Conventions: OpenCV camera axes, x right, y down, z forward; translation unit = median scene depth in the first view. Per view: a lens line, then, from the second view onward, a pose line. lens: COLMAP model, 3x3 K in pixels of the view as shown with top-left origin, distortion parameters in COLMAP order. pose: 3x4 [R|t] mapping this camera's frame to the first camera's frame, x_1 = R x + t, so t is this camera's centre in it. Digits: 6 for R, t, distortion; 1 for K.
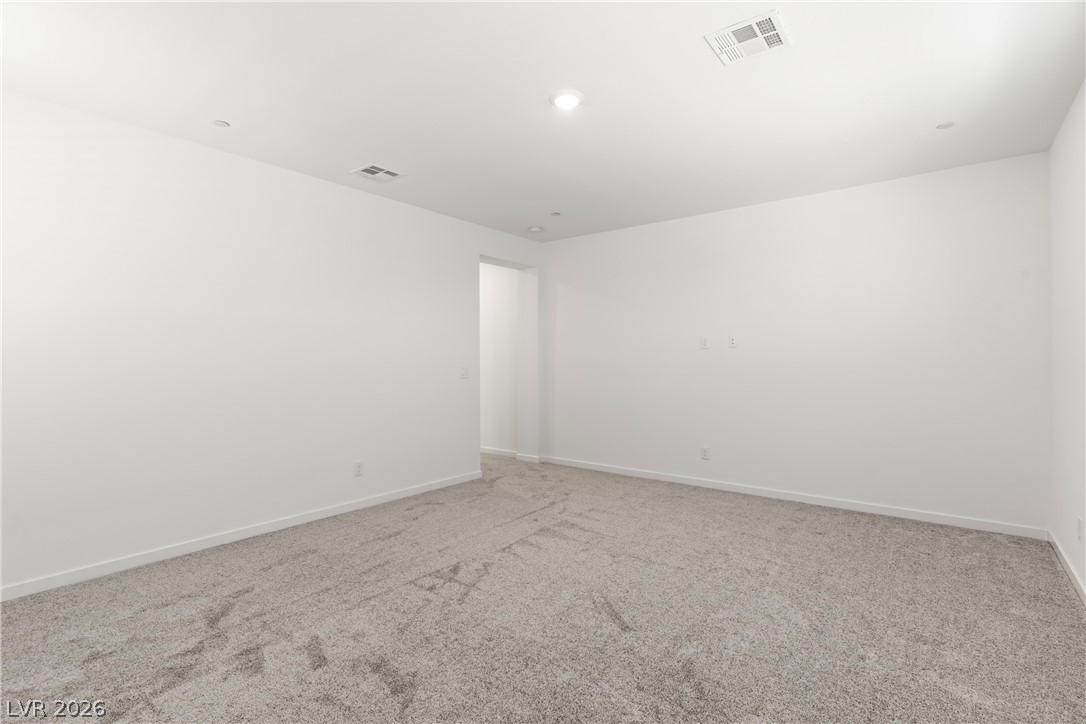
lens RADIAL K [[512.6, 0, 544.1], [0, 512.6, 360.4], [0, 0, 1]] dist [0.008186, -0.000952]
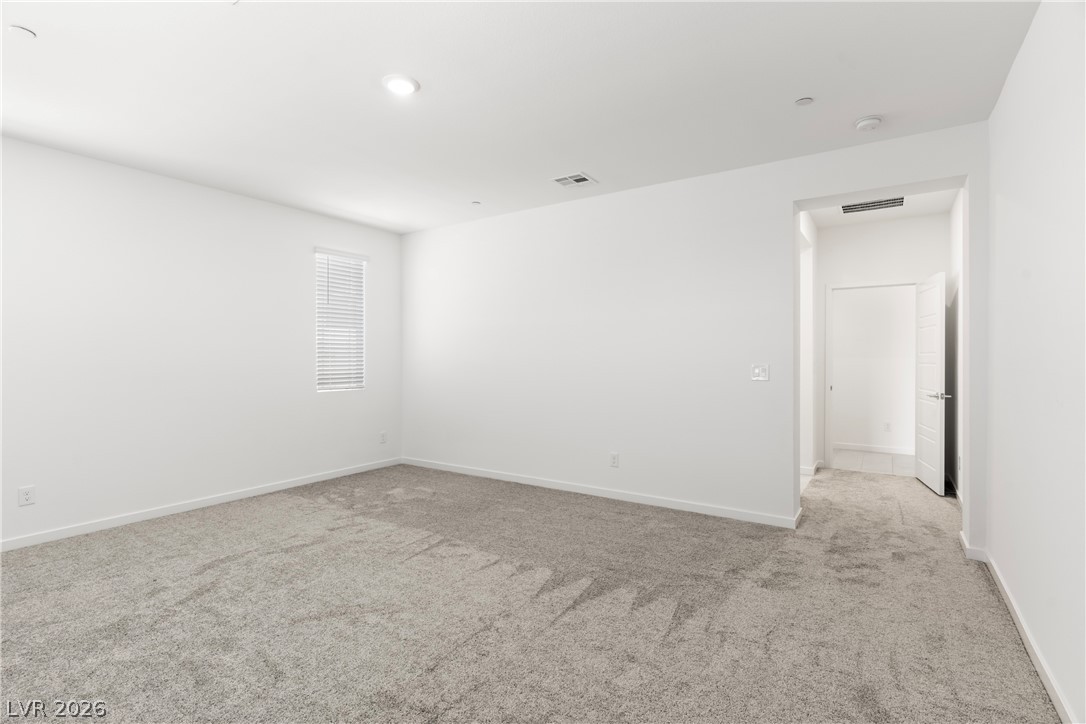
lens RADIAL K [[512.6, 0, 544.1], [0, 512.6, 359.8], [0, 0, 1]] dist [0.008186, -0.000952]
pose [[0.077543, 0.008522, -0.996953, 0.993229], [-0.000827, 0.999964, 0.008484, -0.002073], [0.996989, 0.000166, 0.077548, 1.156005]]
